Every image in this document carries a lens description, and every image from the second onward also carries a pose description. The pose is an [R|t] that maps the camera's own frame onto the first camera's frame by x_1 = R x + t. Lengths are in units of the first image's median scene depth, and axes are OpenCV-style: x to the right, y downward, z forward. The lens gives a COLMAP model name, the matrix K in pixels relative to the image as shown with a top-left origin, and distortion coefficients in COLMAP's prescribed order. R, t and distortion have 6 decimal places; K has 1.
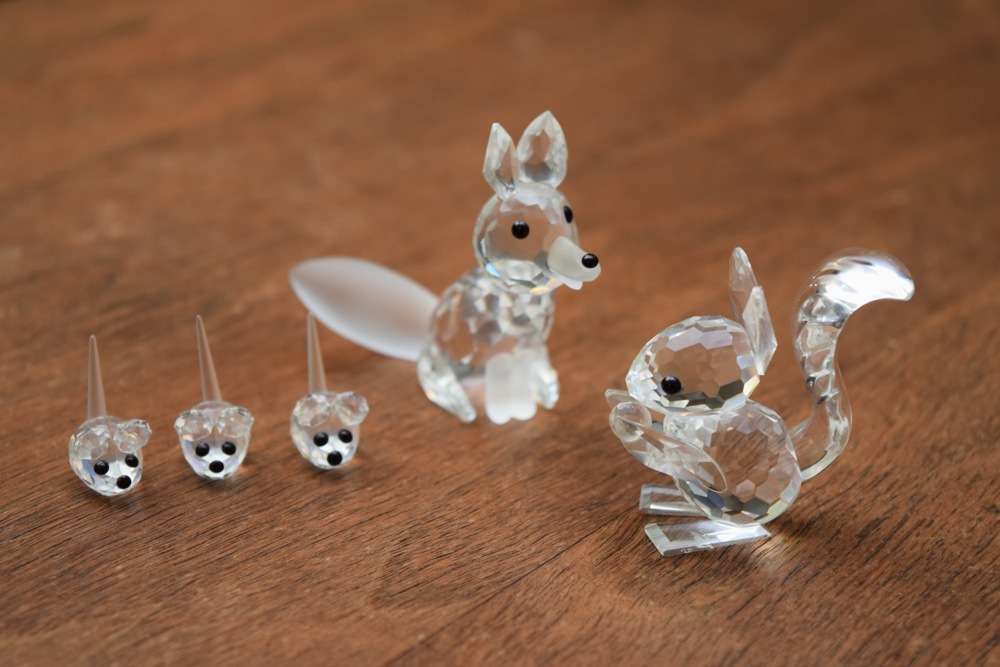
lens RADIAL K [[2122.0, 0, 500.0], [0, 2122.0, 333.5], [0, 0, 1]] dist [0.033022, 0.143007]
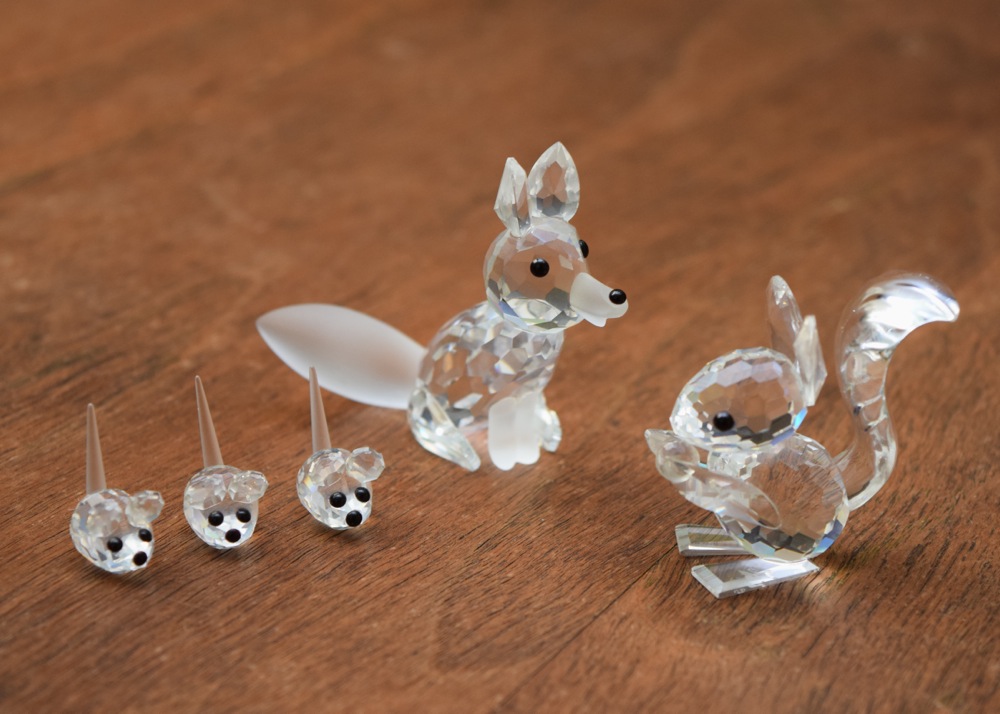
lens RADIAL K [[2439.1, 0, 500.0], [0, 2439.1, 357.0], [0, 0, 1]] dist [0.055673, -0.190538]
pose [[0.989716, -0.054788, 0.132139, -0.163815], [0.054398, 0.998498, 0.006563, -0.017693], [-0.132300, 0.000692, 0.991209, -0.089880]]
